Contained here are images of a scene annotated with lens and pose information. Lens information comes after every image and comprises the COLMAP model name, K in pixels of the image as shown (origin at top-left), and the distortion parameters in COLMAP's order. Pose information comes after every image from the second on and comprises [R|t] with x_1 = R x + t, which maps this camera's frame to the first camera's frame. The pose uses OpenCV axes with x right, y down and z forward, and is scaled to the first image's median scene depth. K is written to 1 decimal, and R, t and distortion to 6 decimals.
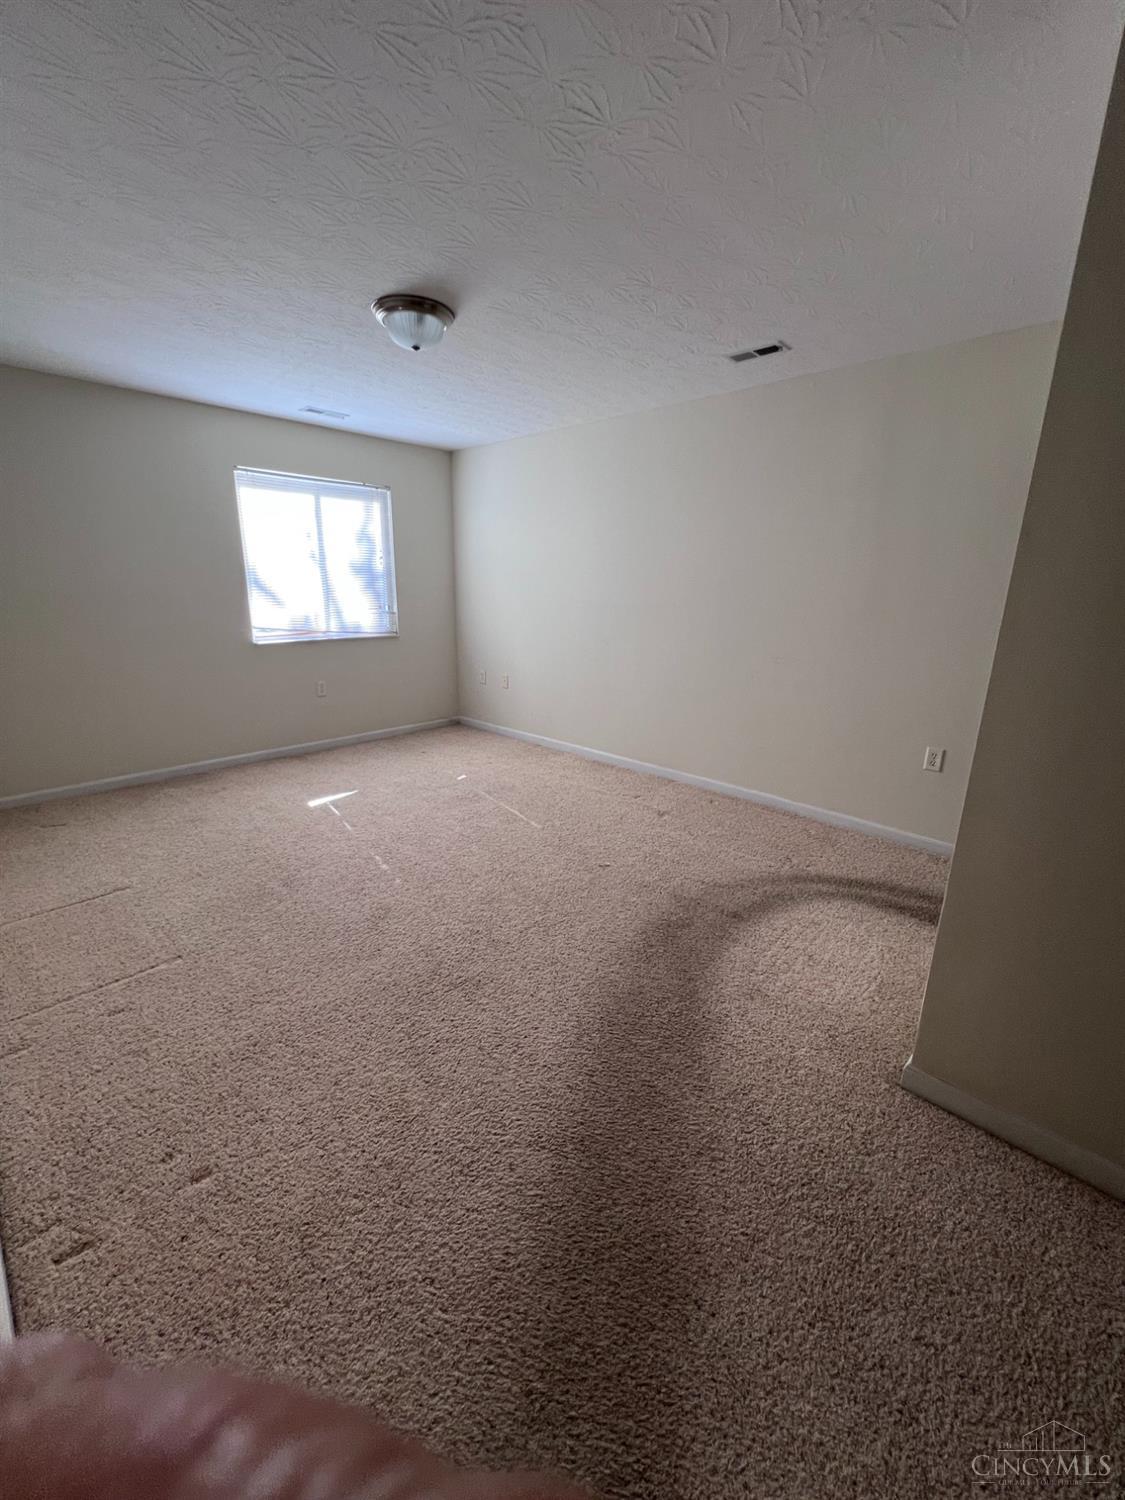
lens RADIAL K [[611.0, 0, 562.5], [0, 611.0, 750.0], [0, 0, 1]] dist [-0.020801, -0.000078]
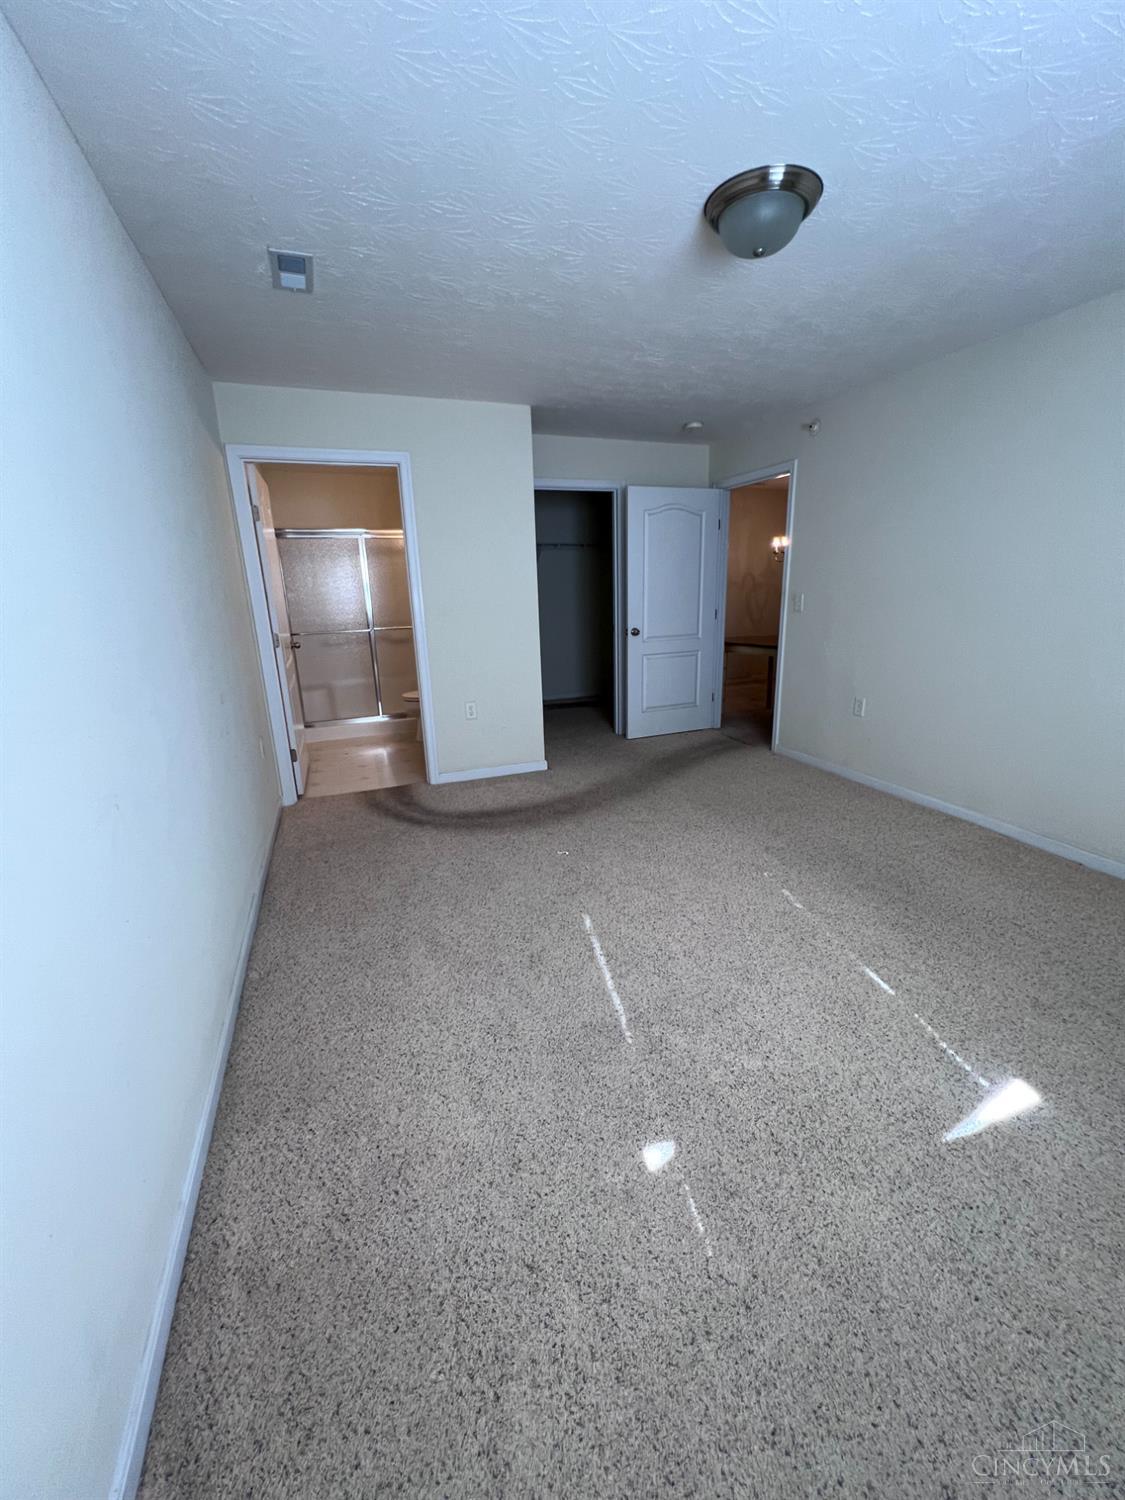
lens RADIAL K [[611.0, 0, 562.5], [0, 611.0, 750.0], [0, 0, 1]] dist [-0.020801, -0.000078]
pose [[-0.894923, -0.108450, 0.432841, -0.301388], [0.147678, 0.843370, 0.516642, -0.407764], [-0.421075, 0.526276, -0.738735, 1.430478]]
